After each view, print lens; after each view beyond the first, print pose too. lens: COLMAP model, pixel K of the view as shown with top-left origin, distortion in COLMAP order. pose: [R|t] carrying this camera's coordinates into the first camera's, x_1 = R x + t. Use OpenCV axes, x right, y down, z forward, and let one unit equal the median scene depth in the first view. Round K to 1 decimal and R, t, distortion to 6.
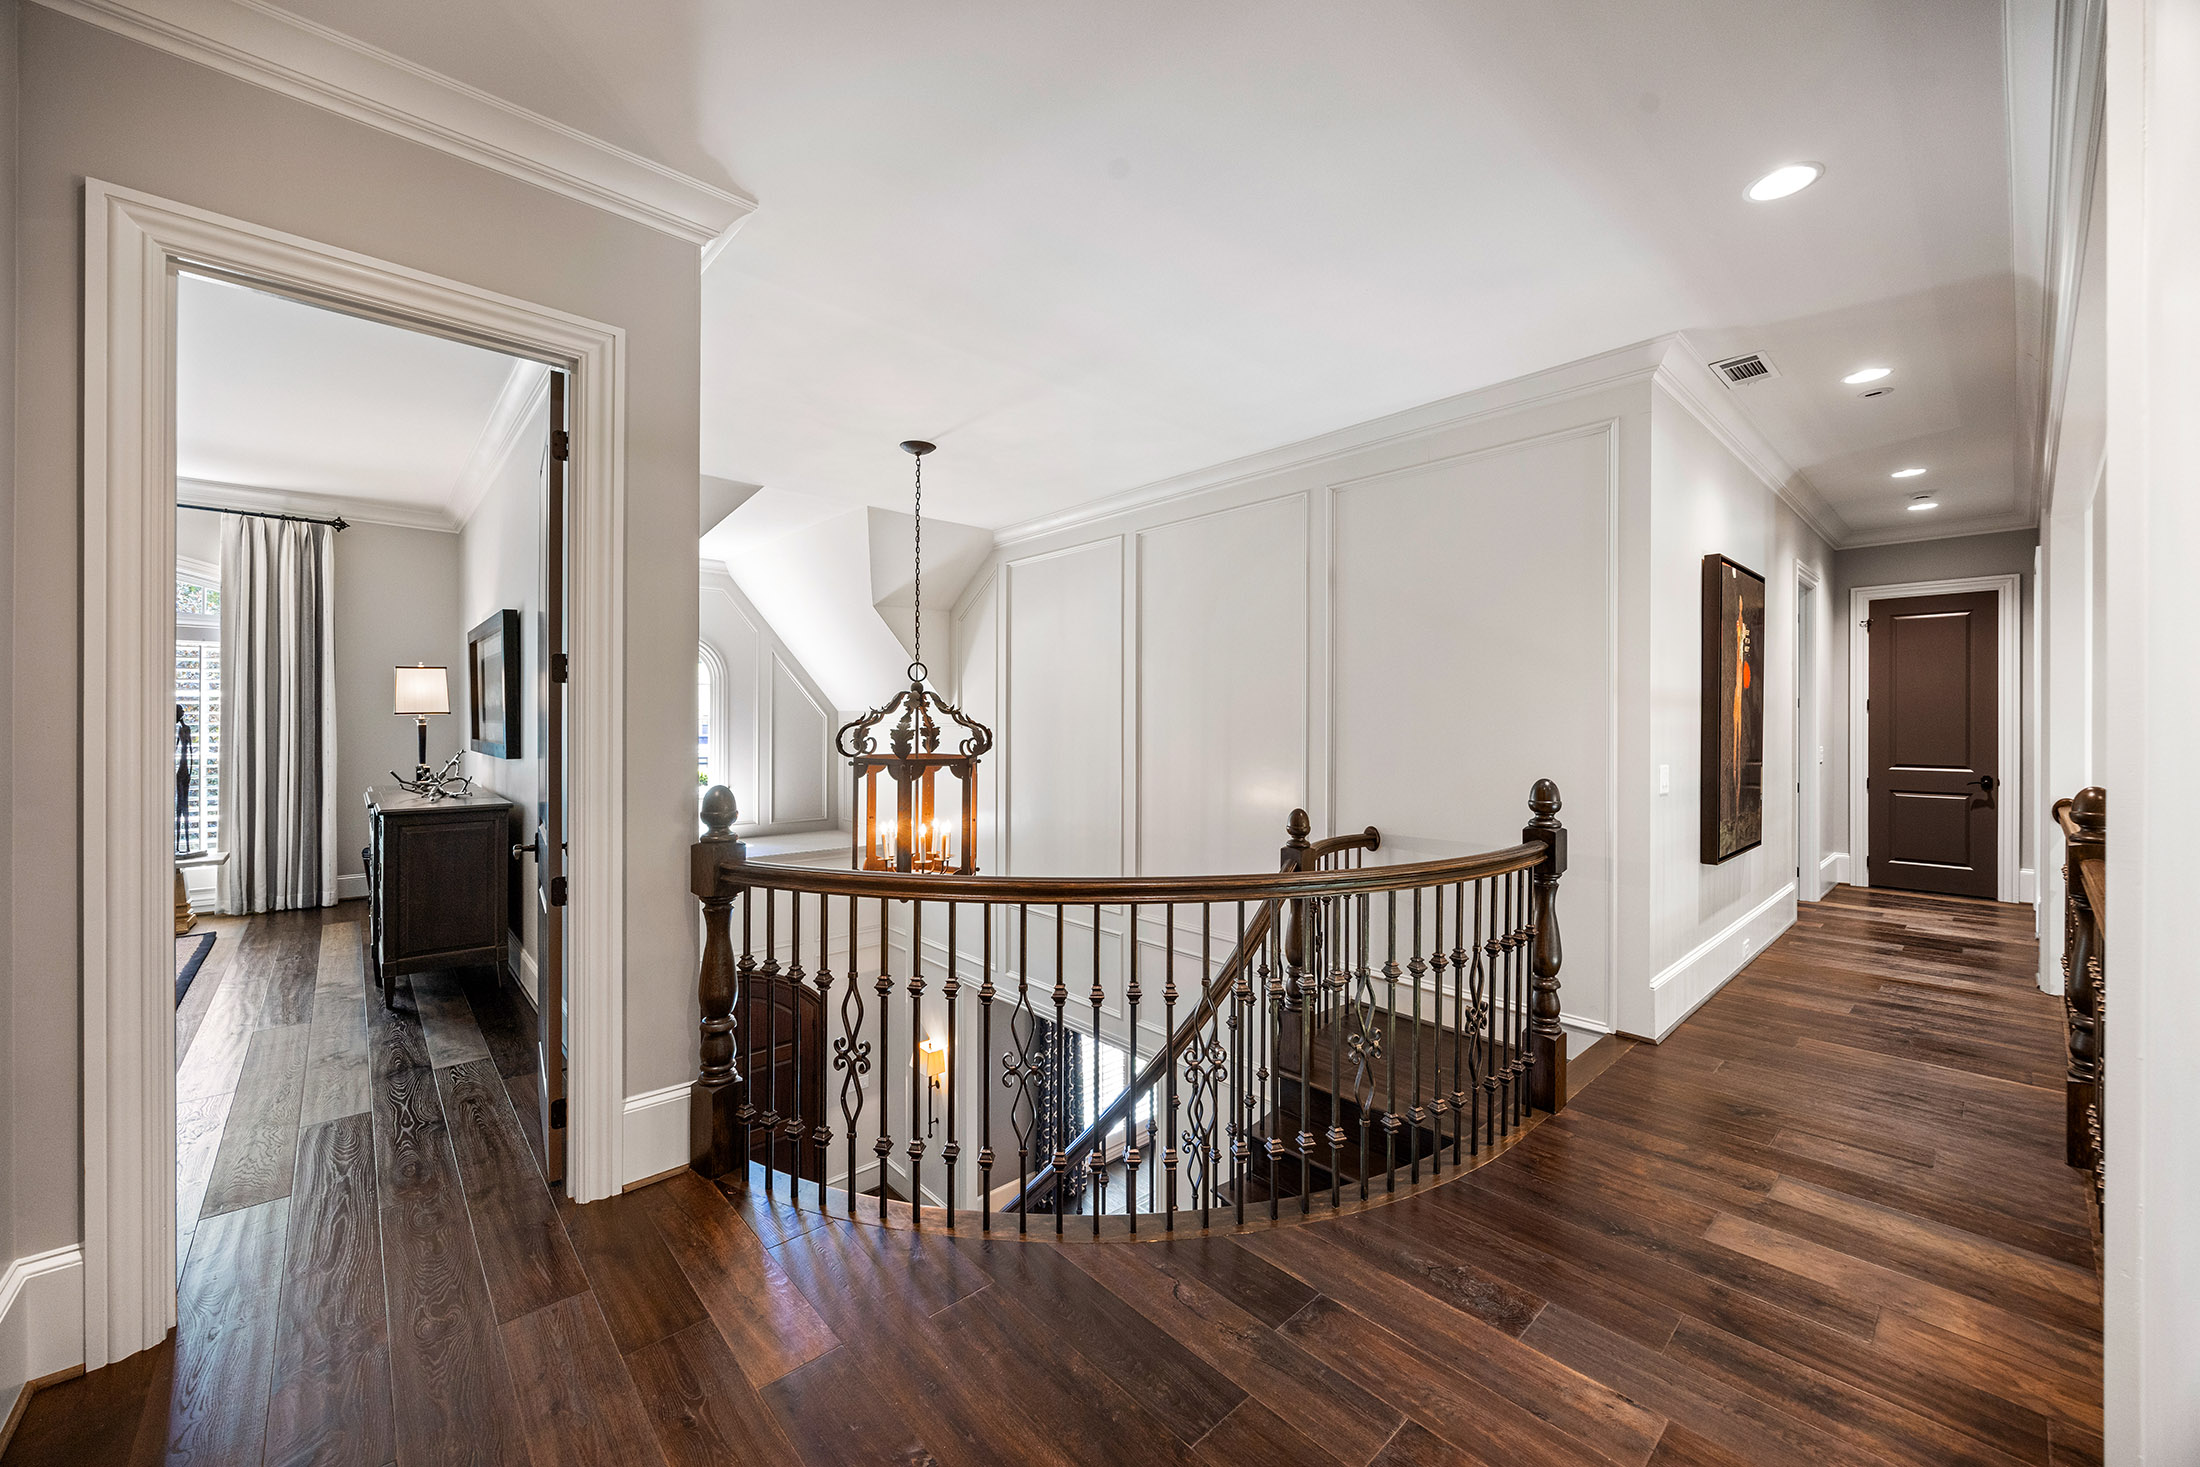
lens RADIAL K [[842.0, 0, 1099.6], [0, 842.0, 714.0], [0, 0, 1]] dist [0.001390, -0.000230]
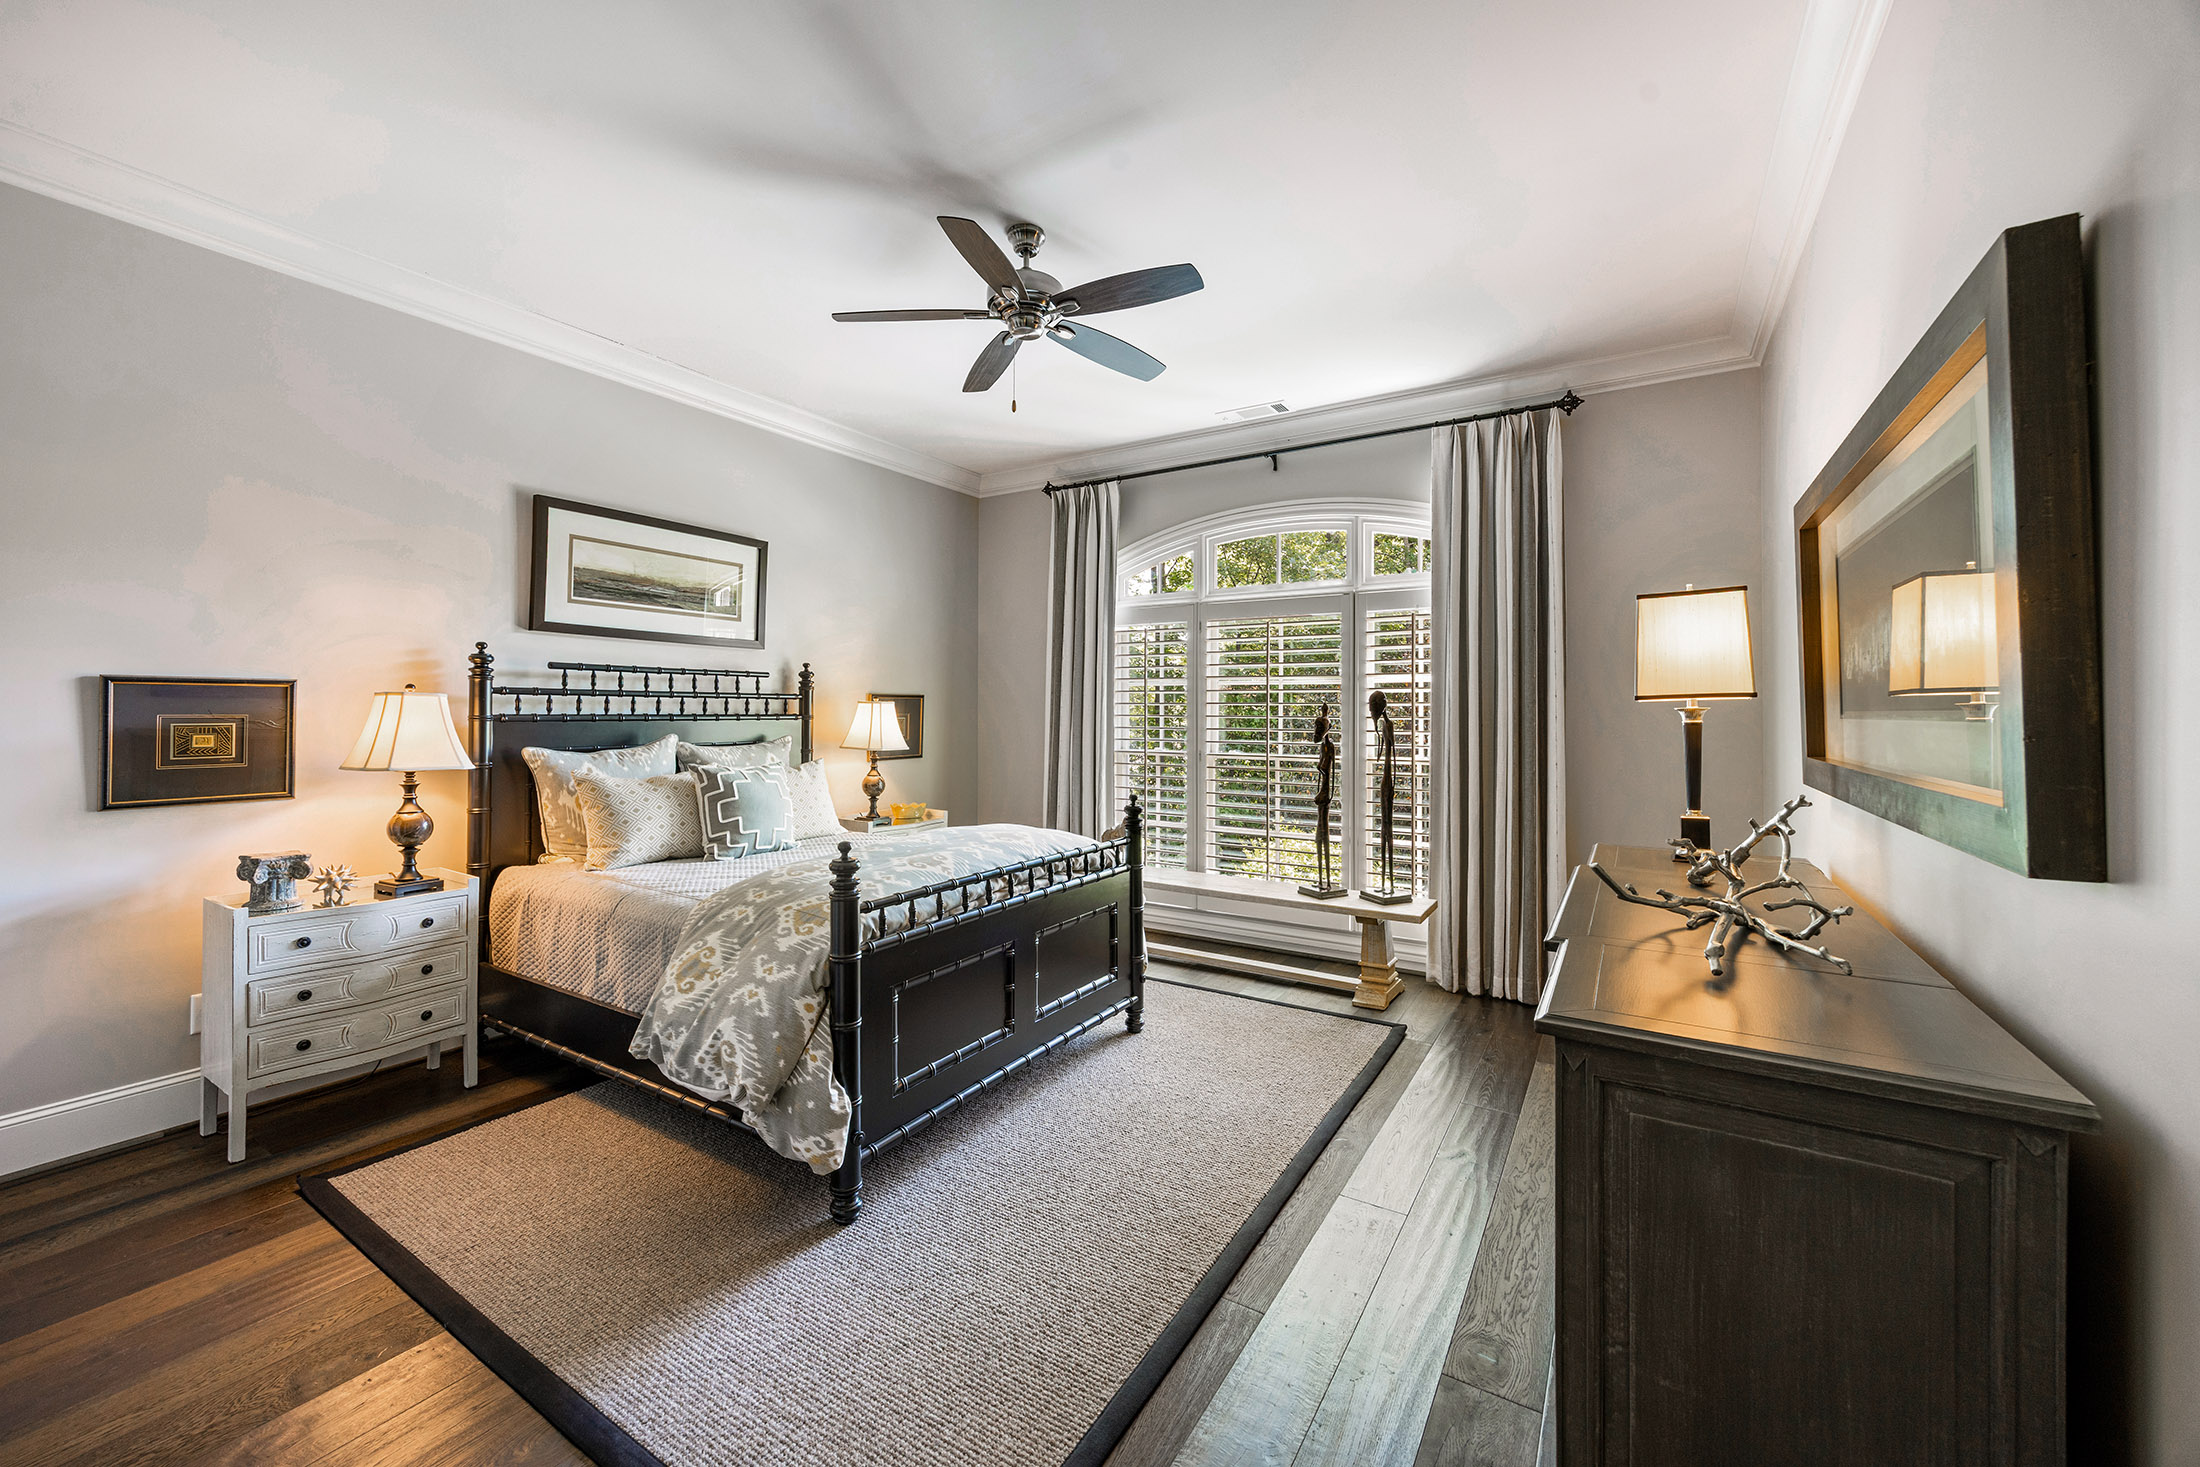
lens RADIAL K [[842.0, 0, 1103.8], [0, 842.0, 694.7], [0, 0, 1]] dist [0.001390, -0.000230]
pose [[0.269597, -0.016506, -0.962832, -0.425510], [-0.003374, 0.999831, -0.018085, 0.006957], [0.962967, 0.008125, 0.269496, 0.537871]]
